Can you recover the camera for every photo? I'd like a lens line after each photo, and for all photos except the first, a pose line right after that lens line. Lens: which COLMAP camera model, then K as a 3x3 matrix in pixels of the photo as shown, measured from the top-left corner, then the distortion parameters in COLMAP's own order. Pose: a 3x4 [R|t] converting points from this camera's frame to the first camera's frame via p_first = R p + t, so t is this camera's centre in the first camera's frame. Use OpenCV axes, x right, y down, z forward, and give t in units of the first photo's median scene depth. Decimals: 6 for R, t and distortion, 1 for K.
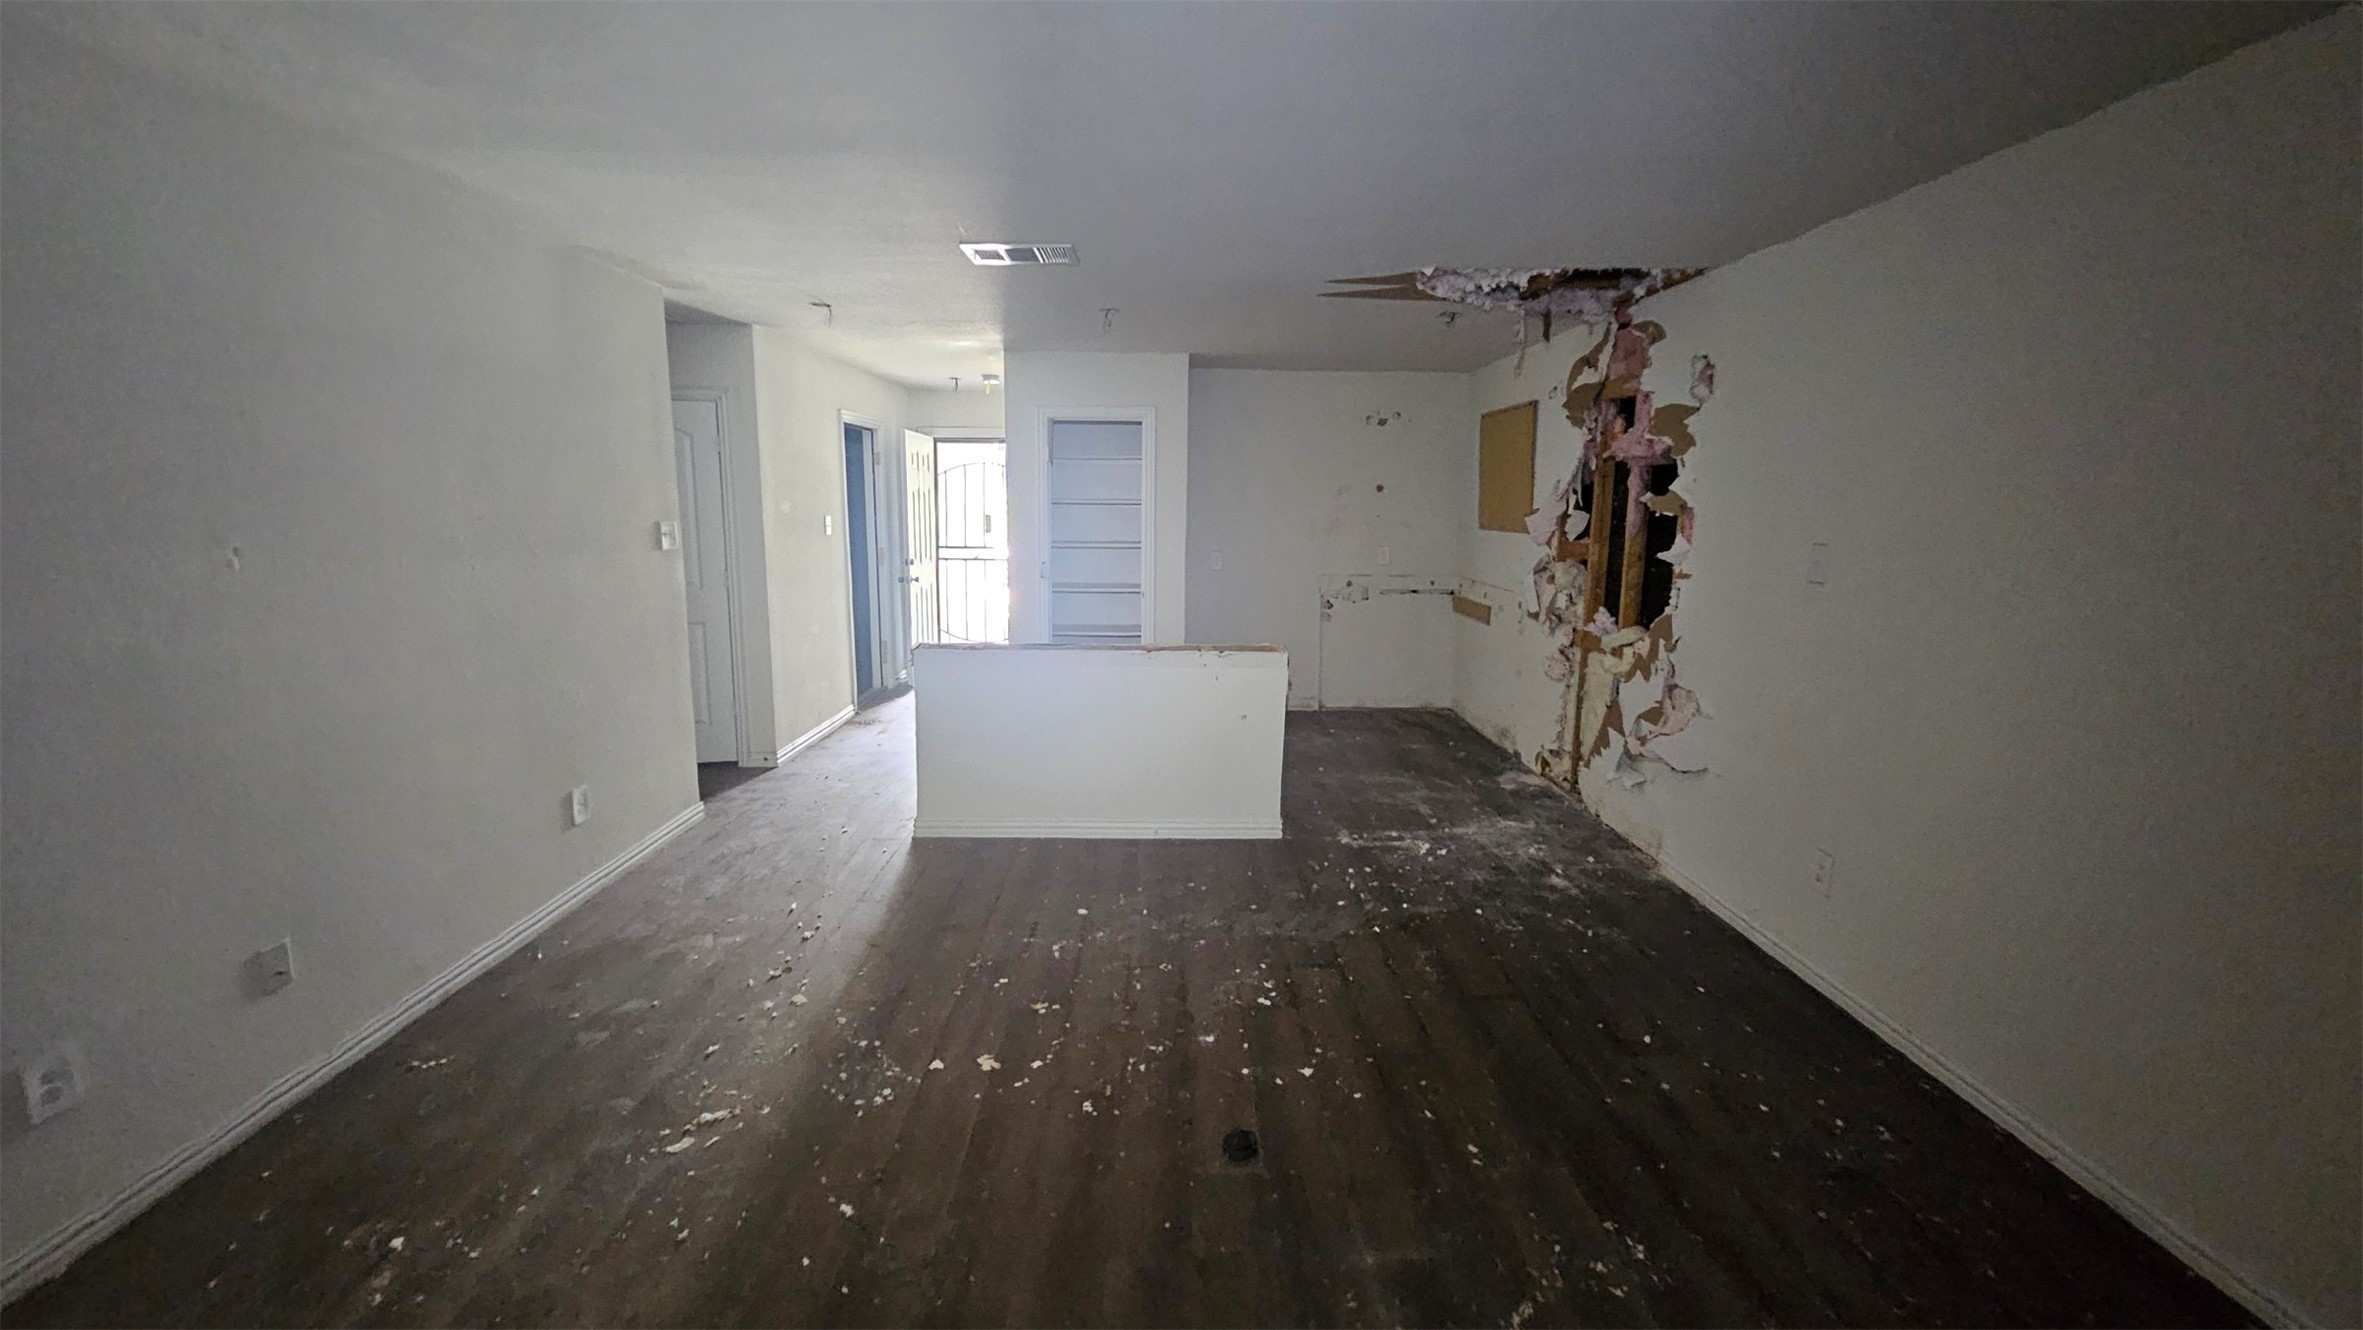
lens RADIAL K [[936.2, 0, 1192.1], [0, 936.2, 663.3], [0, 0, 1]] dist [-0.003426, -0.000120]
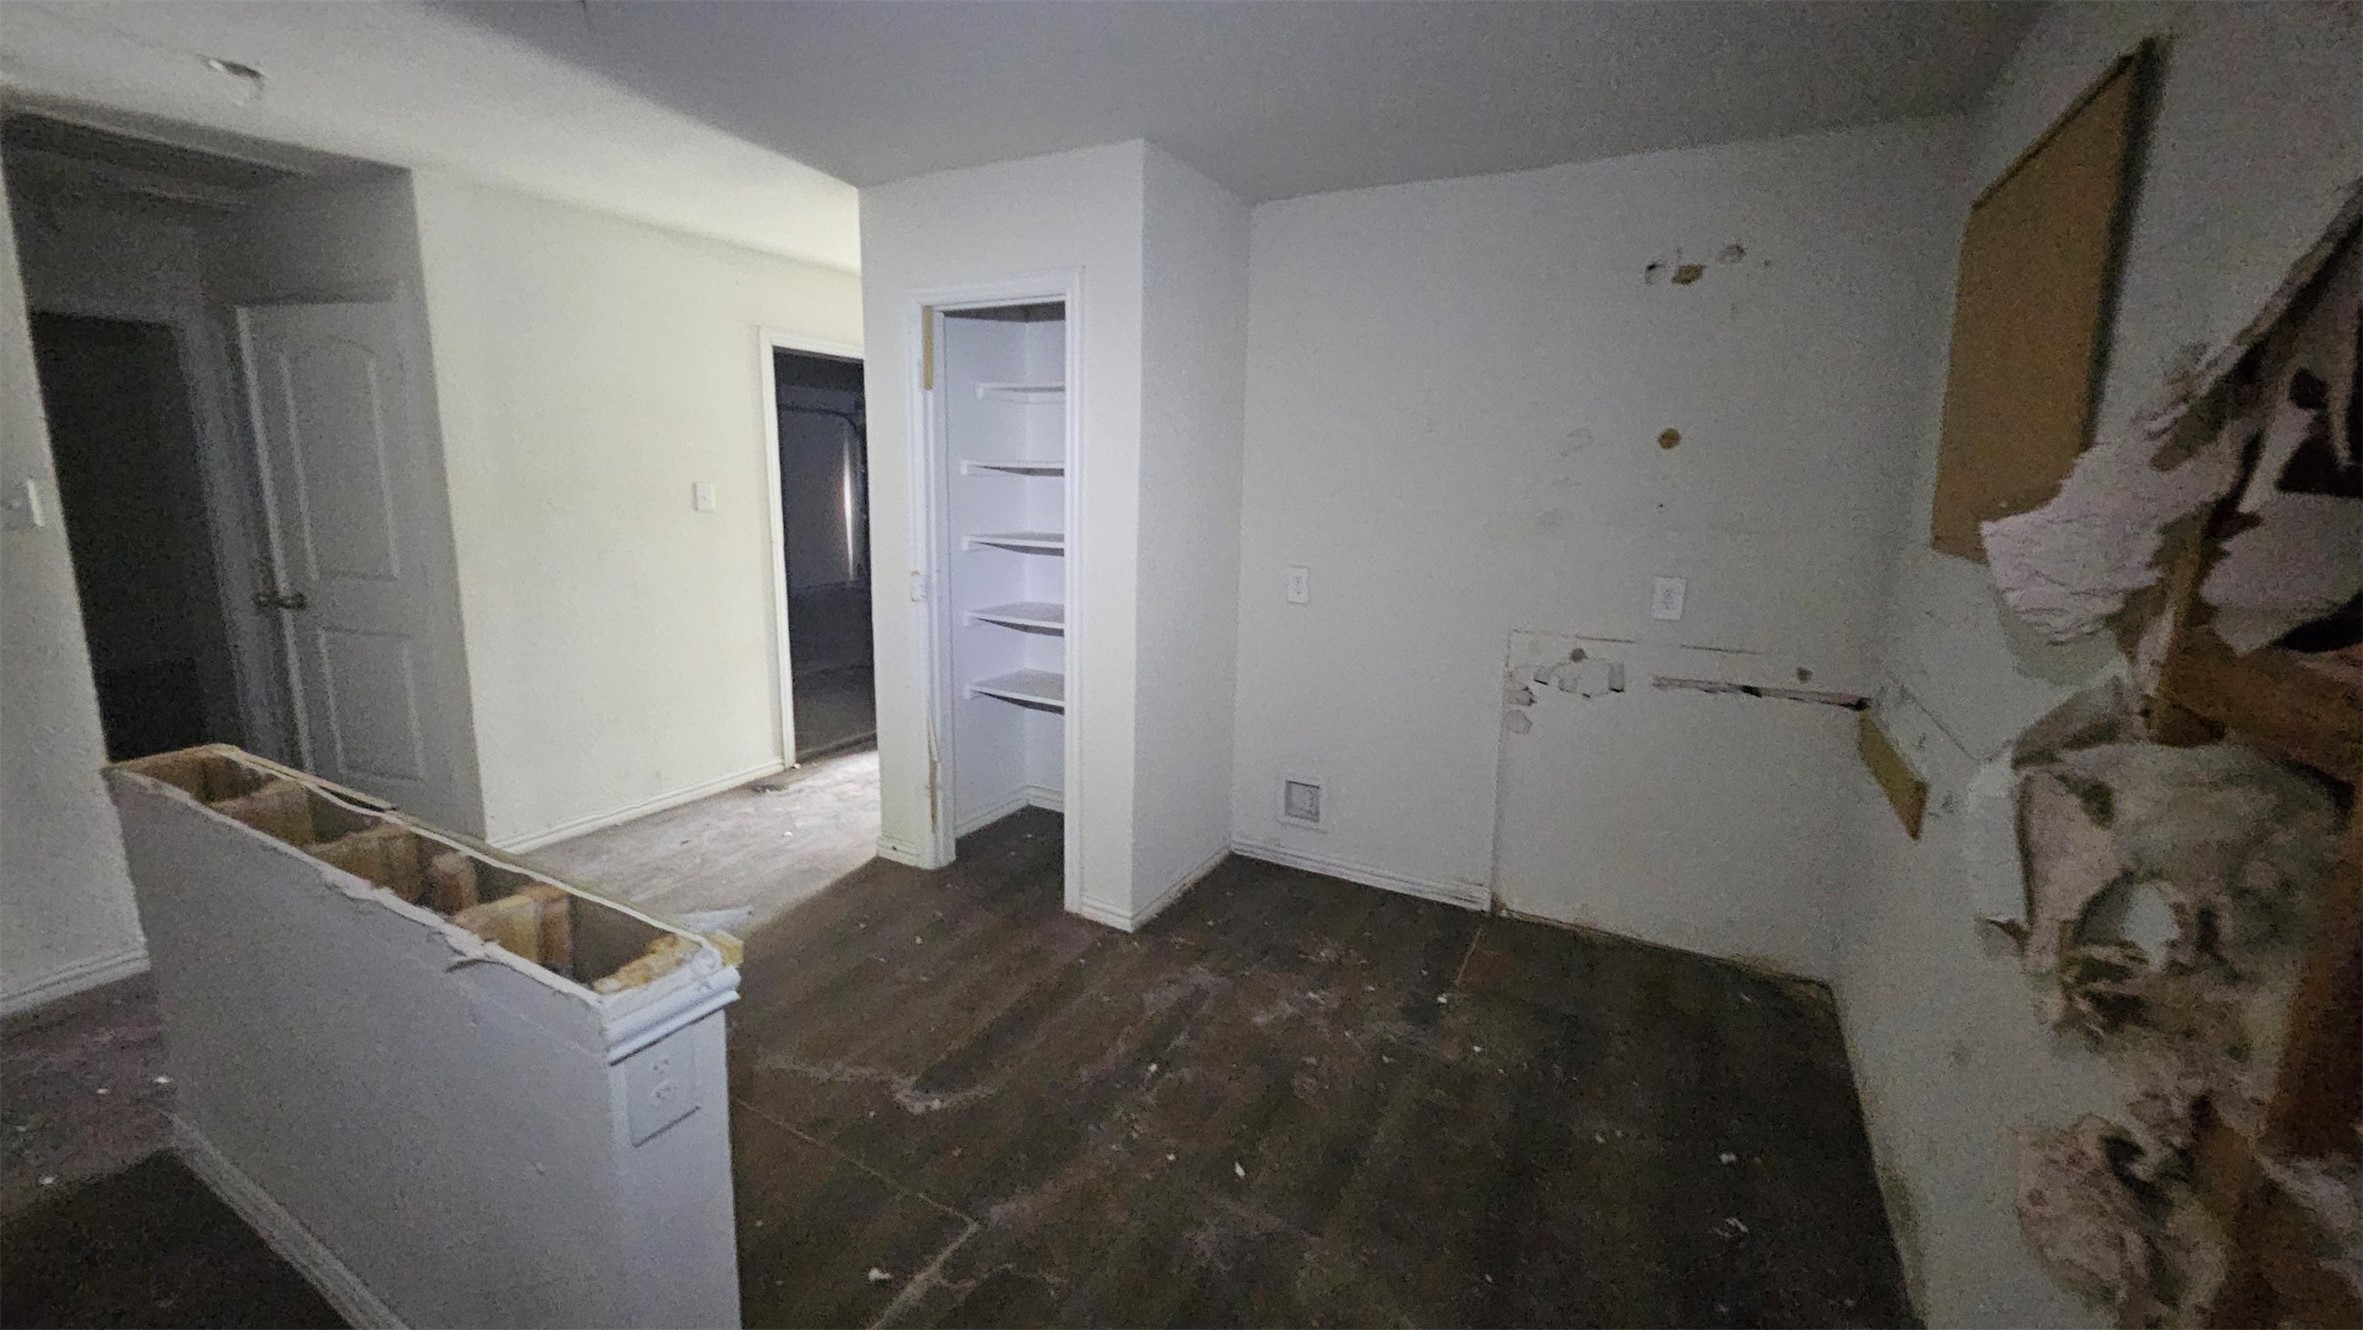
lens RADIAL K [[936.2, 0, 1166.4], [0, 936.2, 651.5], [0, 0, 1]] dist [-0.003426, -0.000120]
pose [[0.858305, 0.106088, -0.502054, 0.295725], [-0.101759, 0.994154, 0.036106, -0.109535], [0.502949, 0.020099, 0.864082, 0.687482]]
